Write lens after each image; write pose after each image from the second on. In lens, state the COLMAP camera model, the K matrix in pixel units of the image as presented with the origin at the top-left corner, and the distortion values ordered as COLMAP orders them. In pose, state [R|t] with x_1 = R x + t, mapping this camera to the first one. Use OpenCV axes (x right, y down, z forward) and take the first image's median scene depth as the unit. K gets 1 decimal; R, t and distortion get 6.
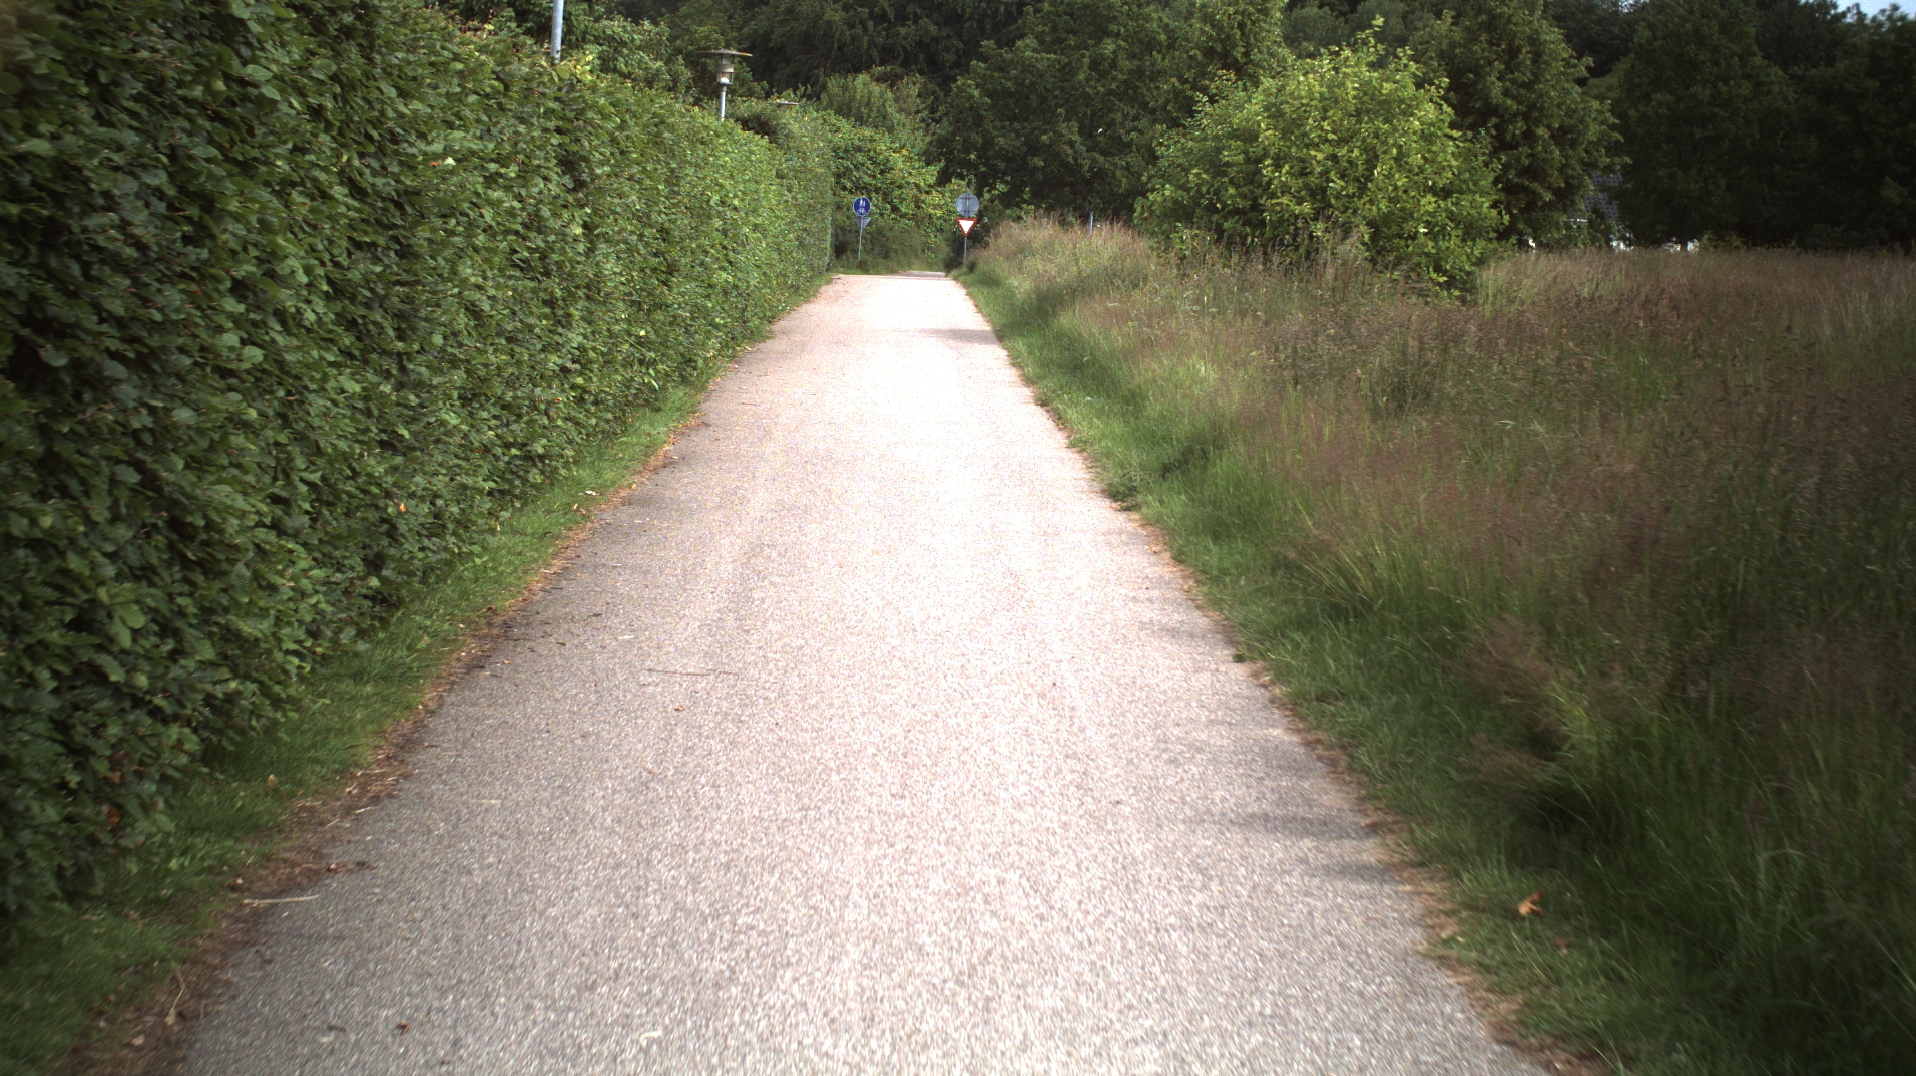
lens RADIAL K [[3686.9, 0, 958.0], [0, 3686.9, 538.0], [0, 0, 1]] dist [-0.292060, 0.330622]
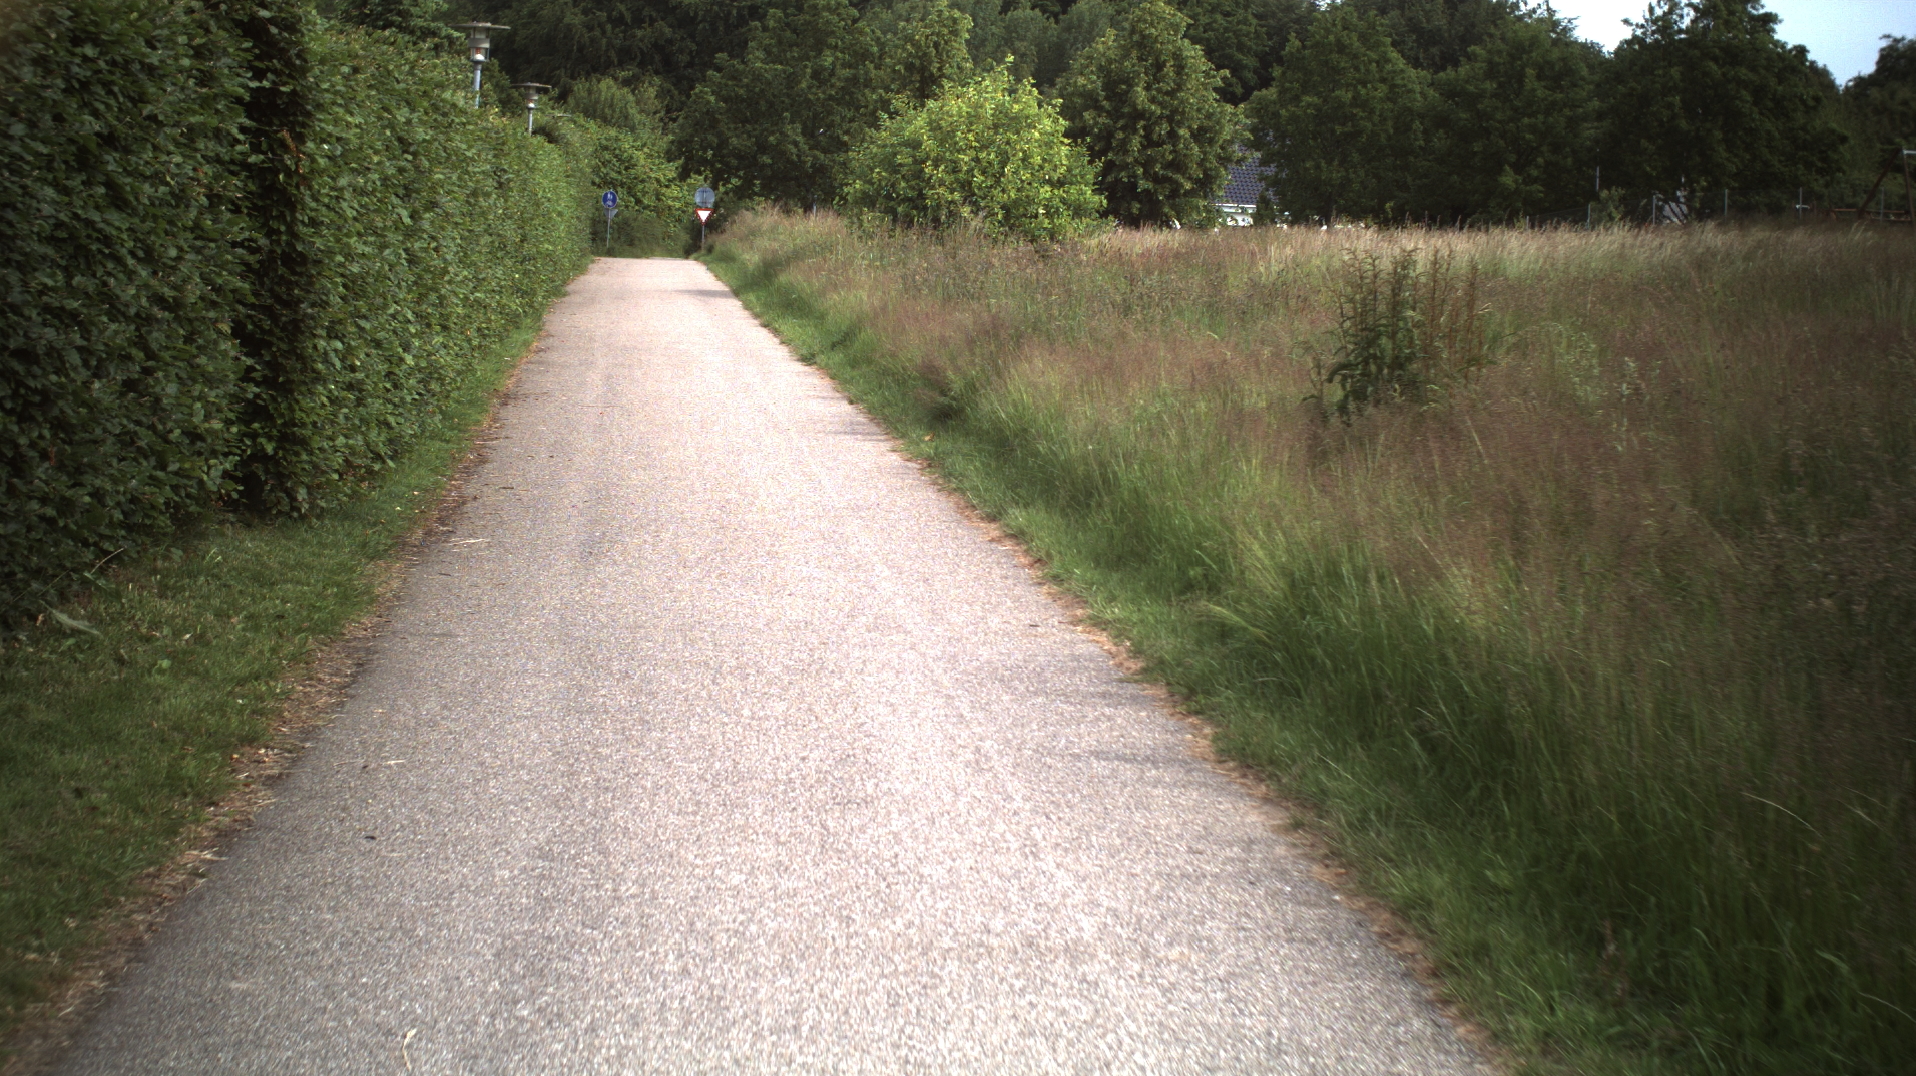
lens RADIAL K [[3686.9, 0, 958.0], [0, 3686.9, 538.0], [0, 0, 1]] dist [-0.292060, 0.330622]
pose [[0.997357, -0.011387, 0.071759, -0.005428], [0.011233, 0.999934, 0.002552, 0.034657], [-0.071784, -0.001739, 0.997419, -0.374895]]
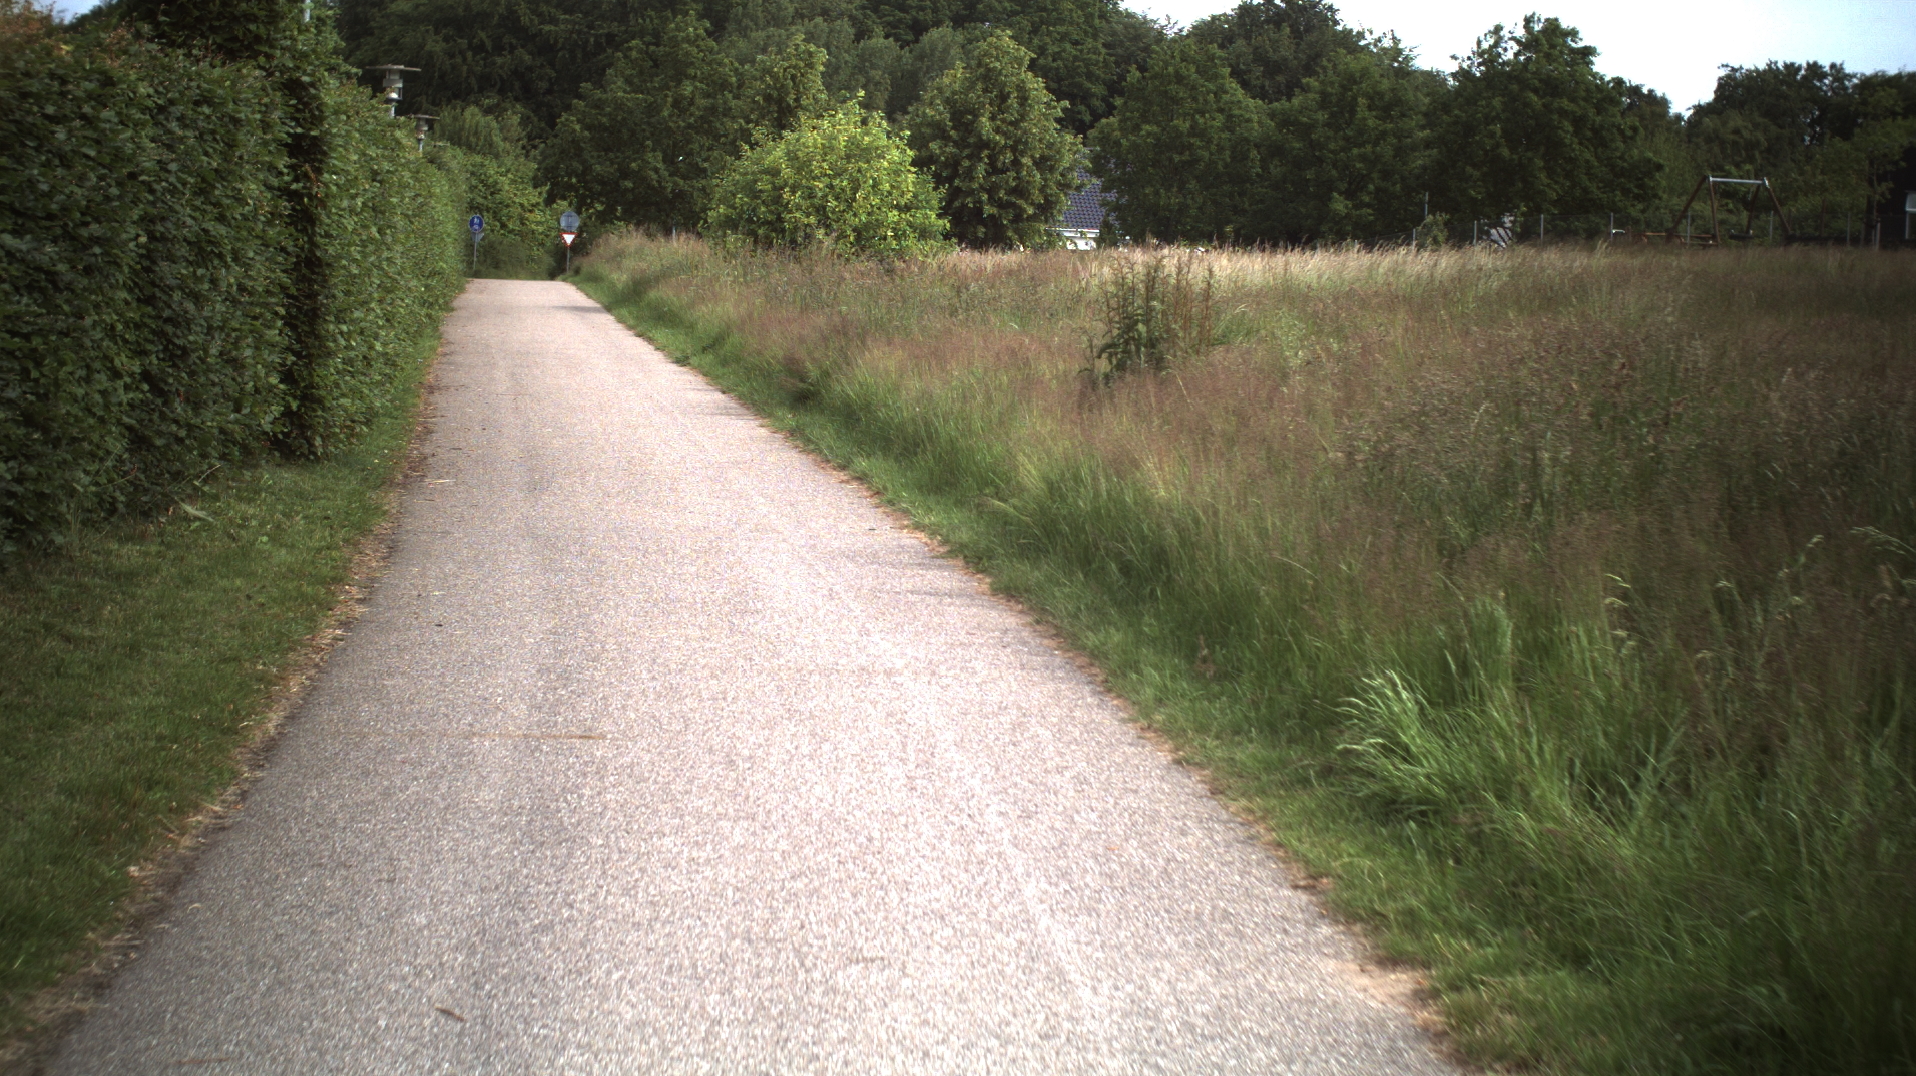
lens RADIAL K [[3686.9, 0, 958.0], [0, 3686.9, 538.0], [0, 0, 1]] dist [-0.292060, 0.330622]
pose [[0.993722, -0.011148, 0.111325, -0.015068], [0.011660, 0.999924, -0.003954, 0.046703], [-0.111272, 0.005227, 0.993776, -0.498953]]
